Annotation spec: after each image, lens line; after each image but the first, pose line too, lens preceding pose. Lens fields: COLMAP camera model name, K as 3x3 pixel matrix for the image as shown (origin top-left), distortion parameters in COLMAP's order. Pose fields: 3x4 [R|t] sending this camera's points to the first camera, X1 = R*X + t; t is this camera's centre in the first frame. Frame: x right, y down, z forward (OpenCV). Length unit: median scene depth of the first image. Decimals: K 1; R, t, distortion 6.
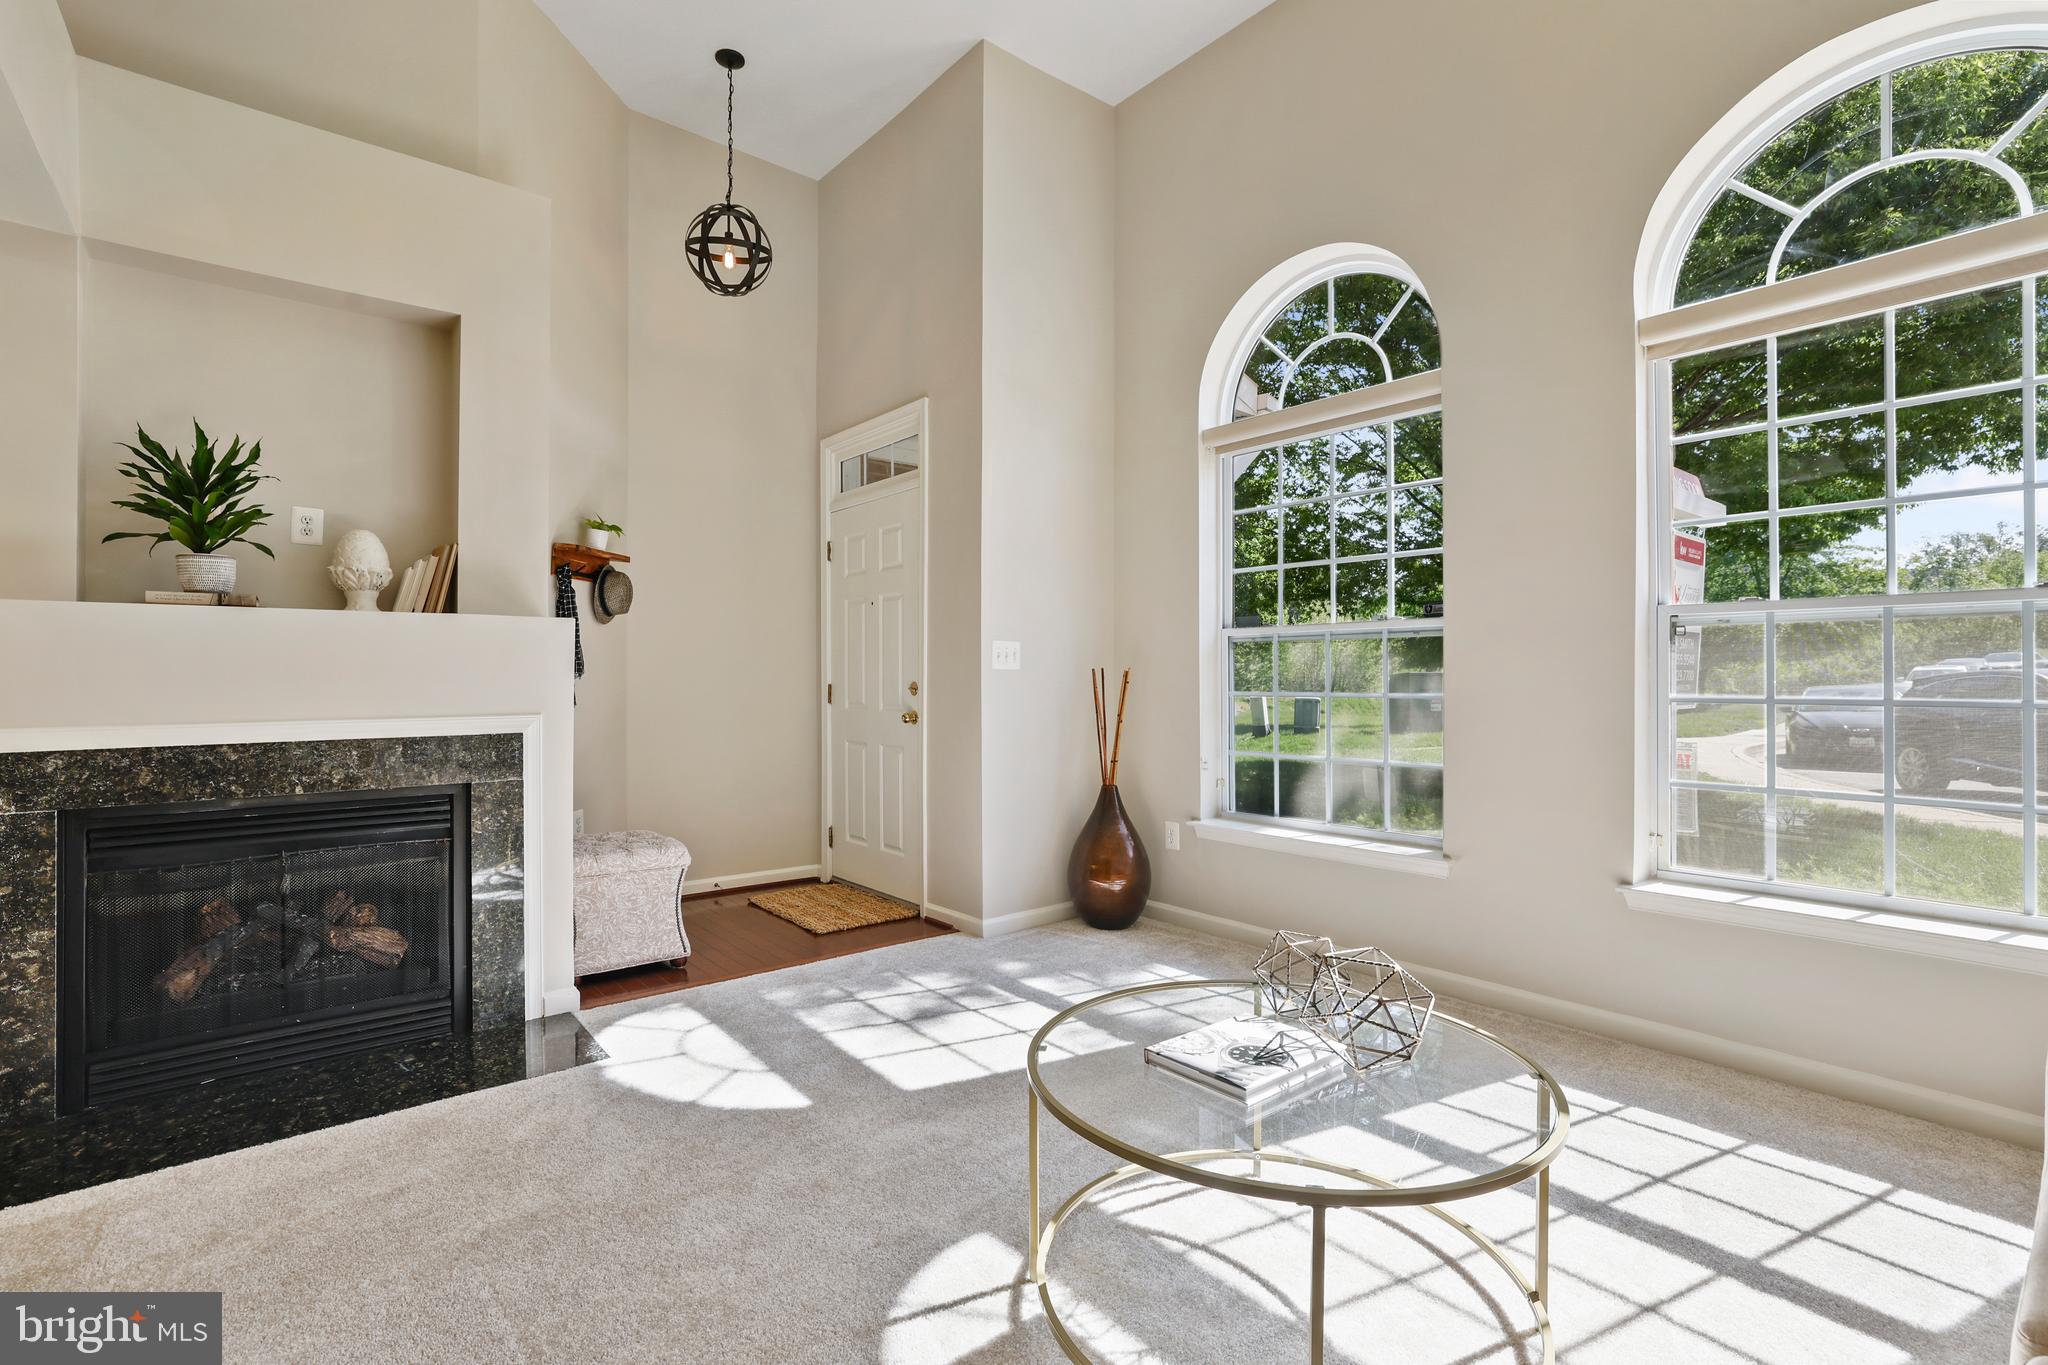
lens RADIAL K [[930.0, 0, 996.8], [0, 930.0, 693.5], [0, 0, 1]] dist [0.020213, -0.000043]
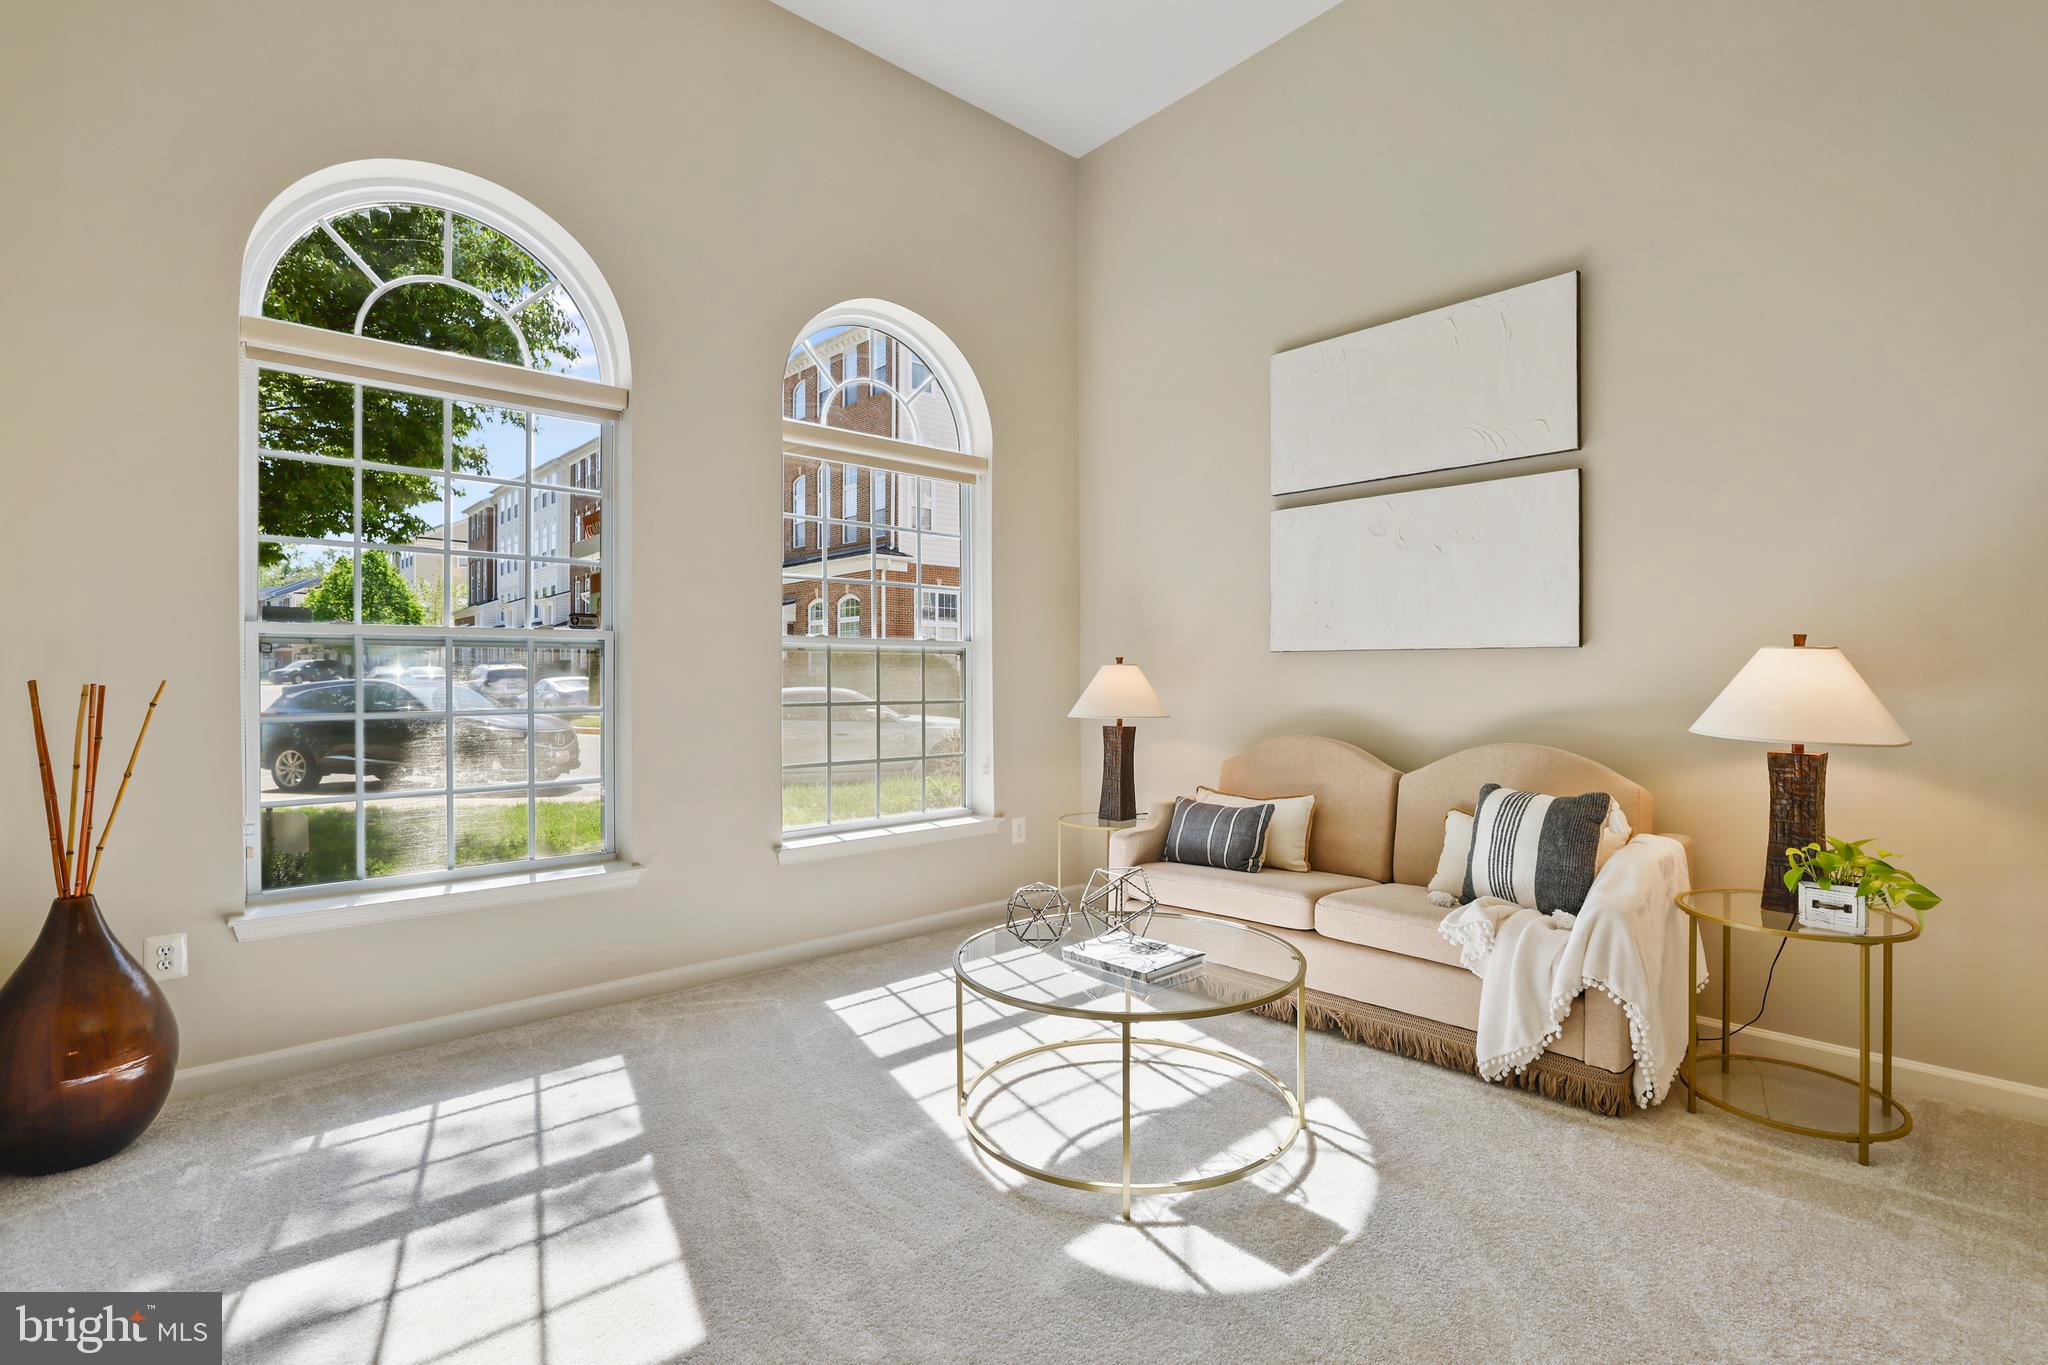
lens RADIAL K [[905.9, 0, 1016.5], [0, 905.9, 685.6], [0, 0, 1]] dist [0.002365, 0.000559]
pose [[-0.065122, 0.010262, 0.997825, -0.426450], [0.005136, 0.999937, -0.009949, -0.015851], [-0.997864, 0.004477, -0.065171, 0.466847]]
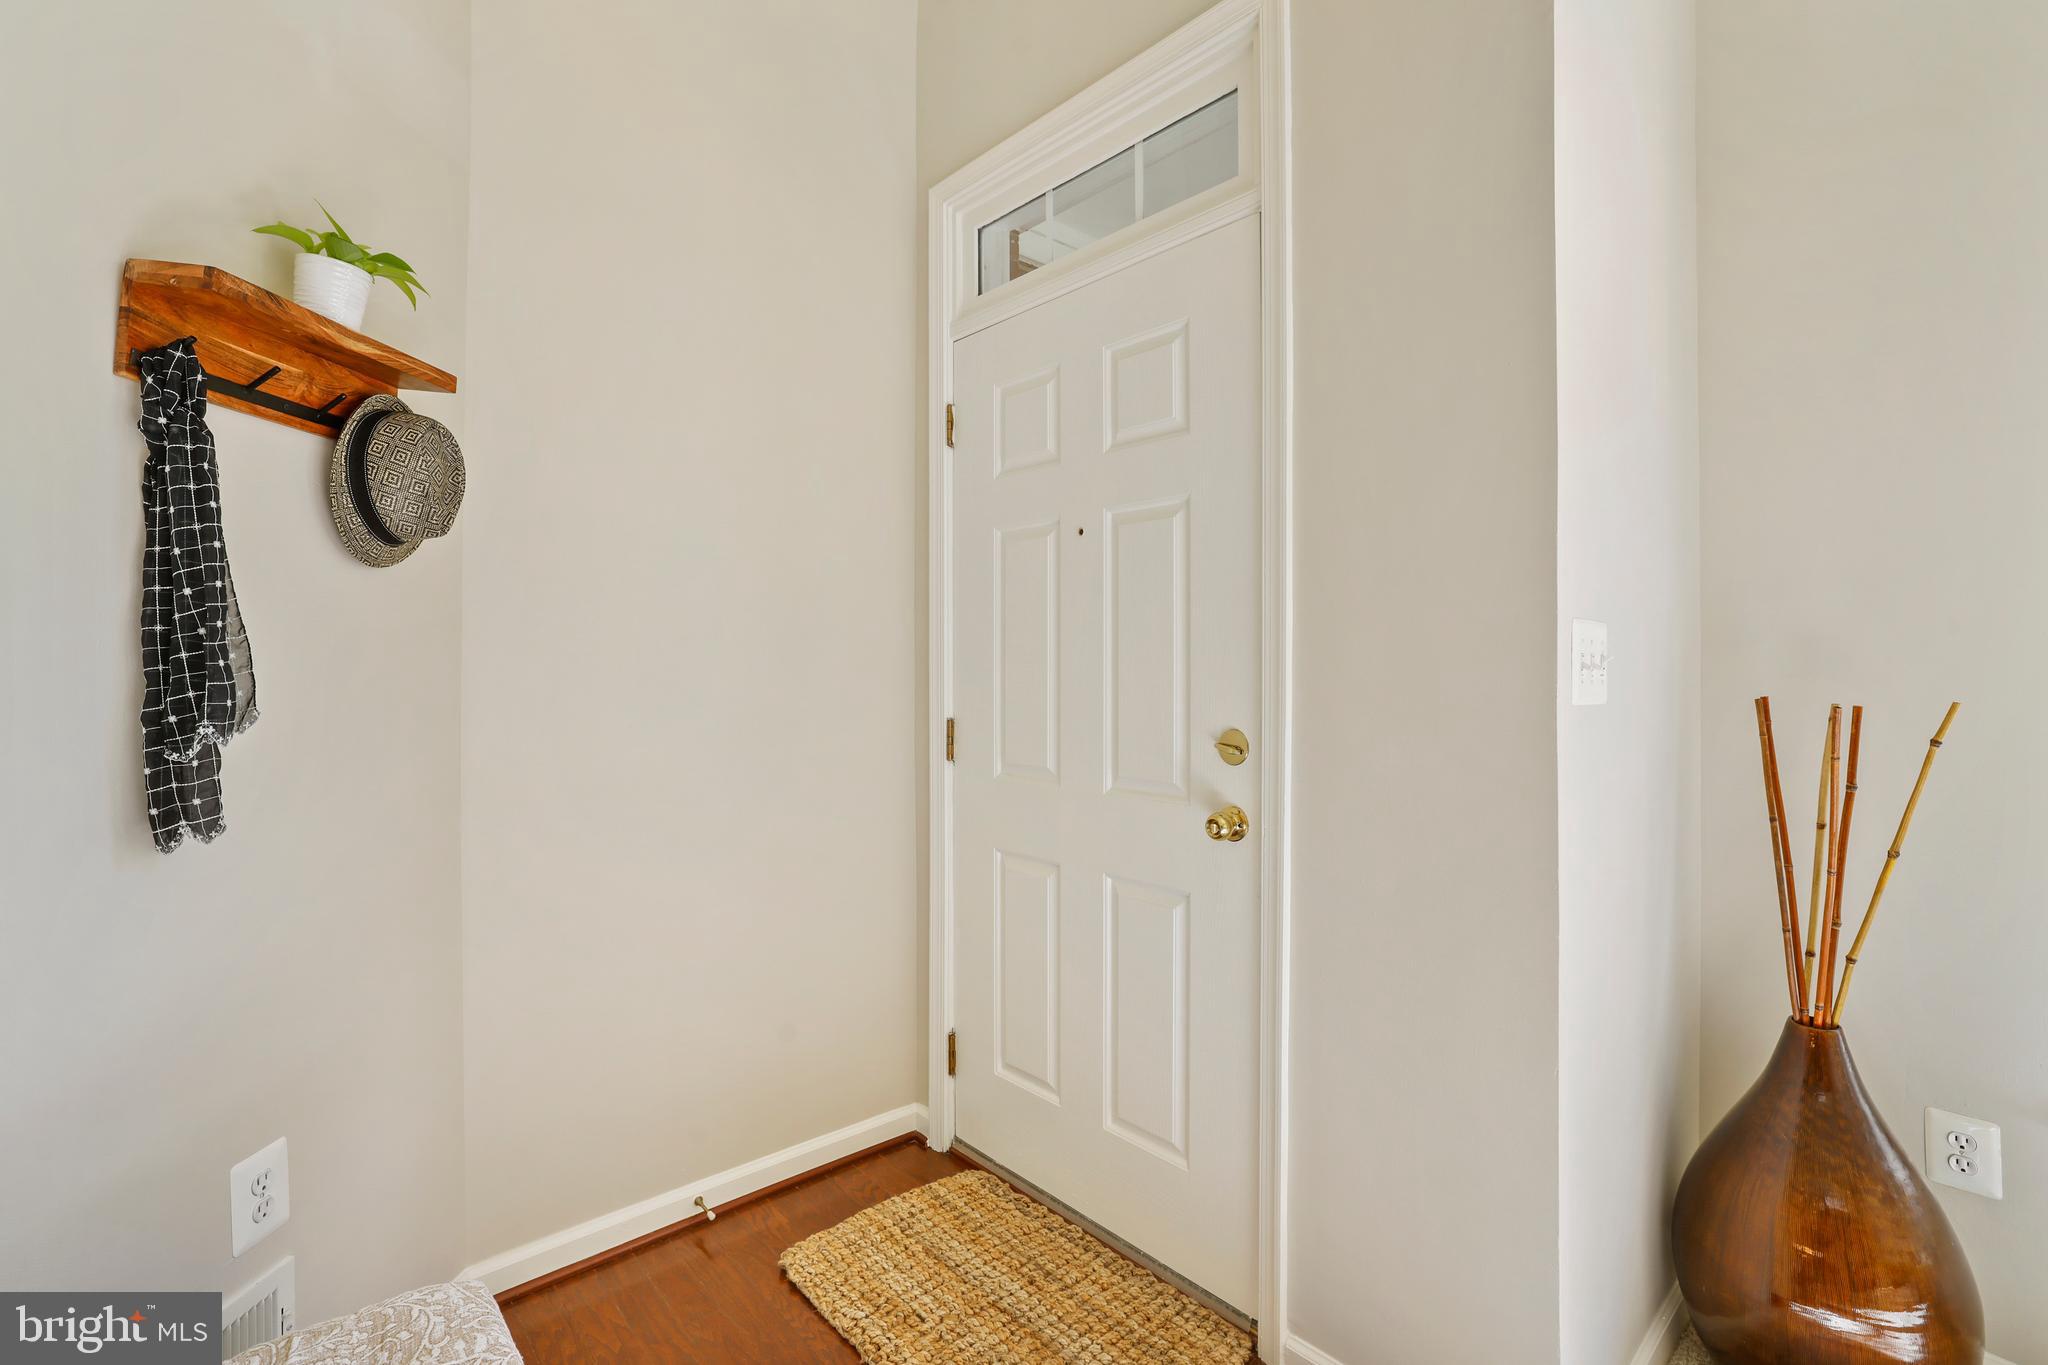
lens RADIAL K [[905.9, 0, 1016.5], [0, 905.9, 685.6], [0, 0, 1]] dist [0.002365, 0.000559]
pose [[0.997814, 0.003859, 0.065968, -0.203827], [-0.004213, 0.999977, 0.005229, -0.032497], [-0.065947, -0.005496, 0.997808, 0.641819]]
